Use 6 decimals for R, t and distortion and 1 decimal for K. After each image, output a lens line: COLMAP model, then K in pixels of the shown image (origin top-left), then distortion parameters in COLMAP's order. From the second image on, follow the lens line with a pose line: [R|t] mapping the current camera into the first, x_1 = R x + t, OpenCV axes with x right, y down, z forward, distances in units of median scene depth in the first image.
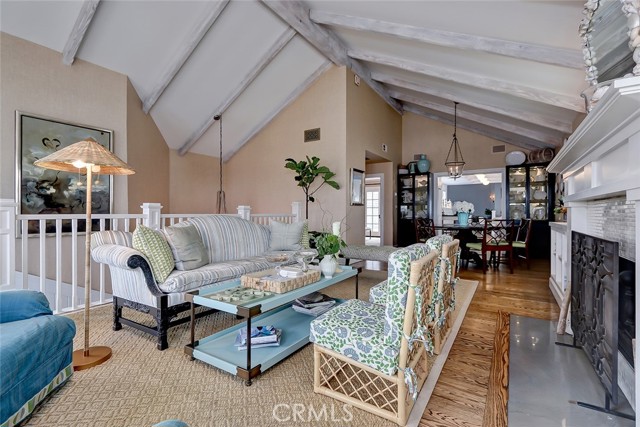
lens RADIAL K [[294.0, 0, 320.0], [0, 294.0, 213.5], [0, 0, 1]] dist [0.002681, 0.000034]
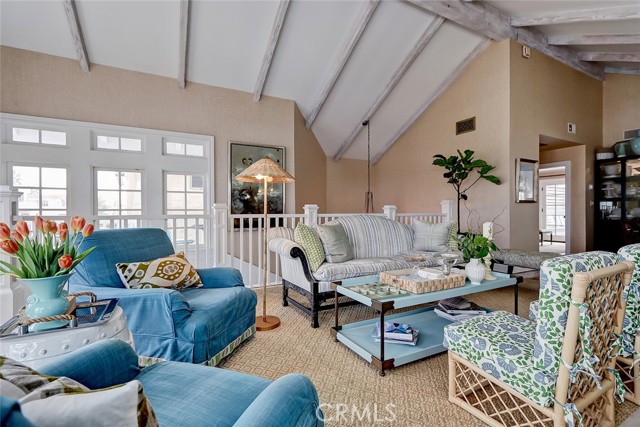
lens RADIAL K [[294.0, 0, 320.0], [0, 294.0, 213.5], [0, 0, 1]] dist [0.002681, 0.000034]
pose [[0.871641, -0.003269, -0.490134, 0.028646], [0.004155, 0.999991, 0.000720, -0.000186], [0.490127, -0.002664, 0.871647, -0.010441]]
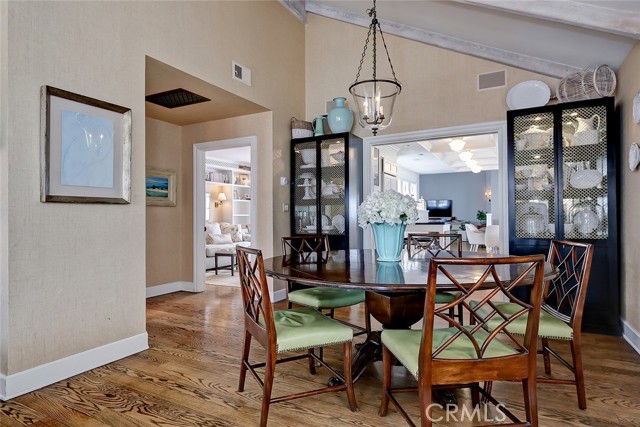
lens RADIAL K [[349.2, 0, 320.8], [0, 349.2, 212.0], [0, 0, 1]] dist [0.002401, 0.000566]
pose [[0.997239, -0.004438, 0.074128, 0.397467], [0.005383, 0.999907, -0.012558, -0.013006], [-0.074065, 0.012922, 0.997170, 0.635441]]
